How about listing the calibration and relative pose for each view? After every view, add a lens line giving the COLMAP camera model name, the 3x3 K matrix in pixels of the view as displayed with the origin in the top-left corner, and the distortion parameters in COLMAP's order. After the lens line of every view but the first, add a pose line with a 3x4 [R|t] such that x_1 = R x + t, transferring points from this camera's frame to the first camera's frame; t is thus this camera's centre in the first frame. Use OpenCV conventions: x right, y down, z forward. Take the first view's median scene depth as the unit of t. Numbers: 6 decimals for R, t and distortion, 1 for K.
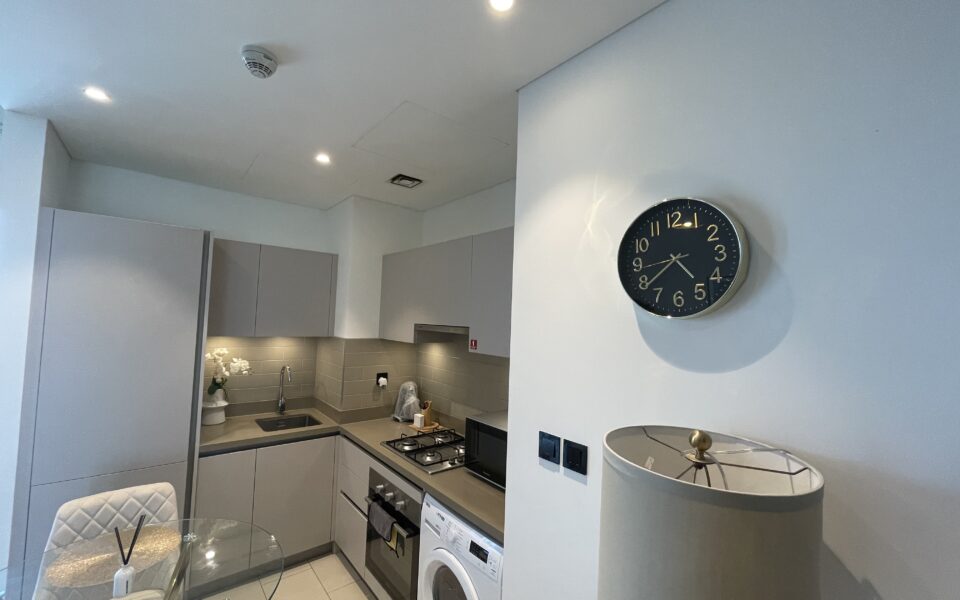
lens RADIAL K [[394.3, 0, 477.0], [0, 394.3, 300.9], [0, 0, 1]] dist [-0.001977, -0.000186]
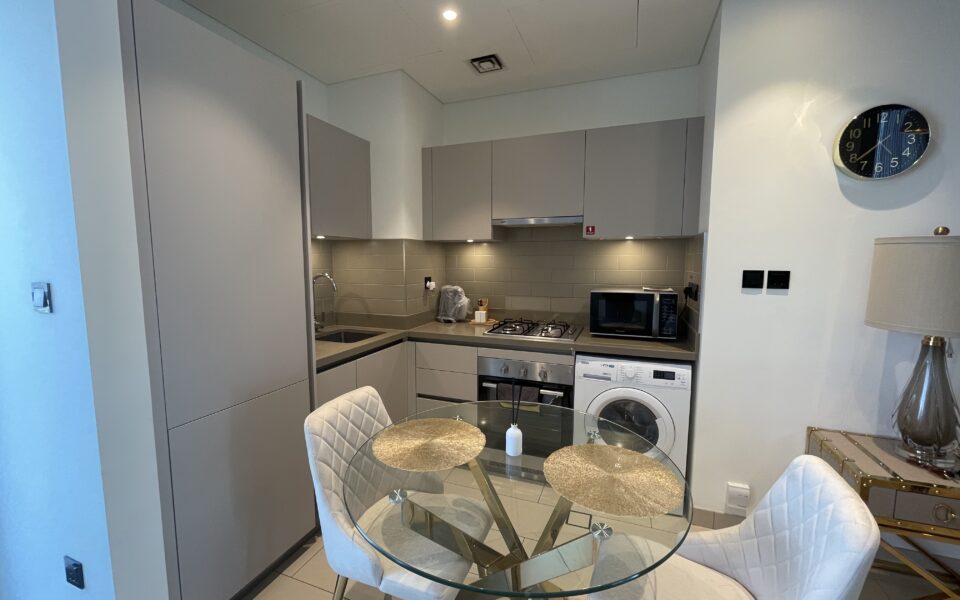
lens RADIAL K [[394.3, 0, 477.4], [0, 394.3, 306.0], [0, 0, 1]] dist [-0.001977, -0.000186]
pose [[0.863538, -0.088972, 0.496373, -1.029312], [0.007980, 0.986600, 0.162961, 0.161453], [-0.504221, -0.136762, 0.852677, 0.187181]]
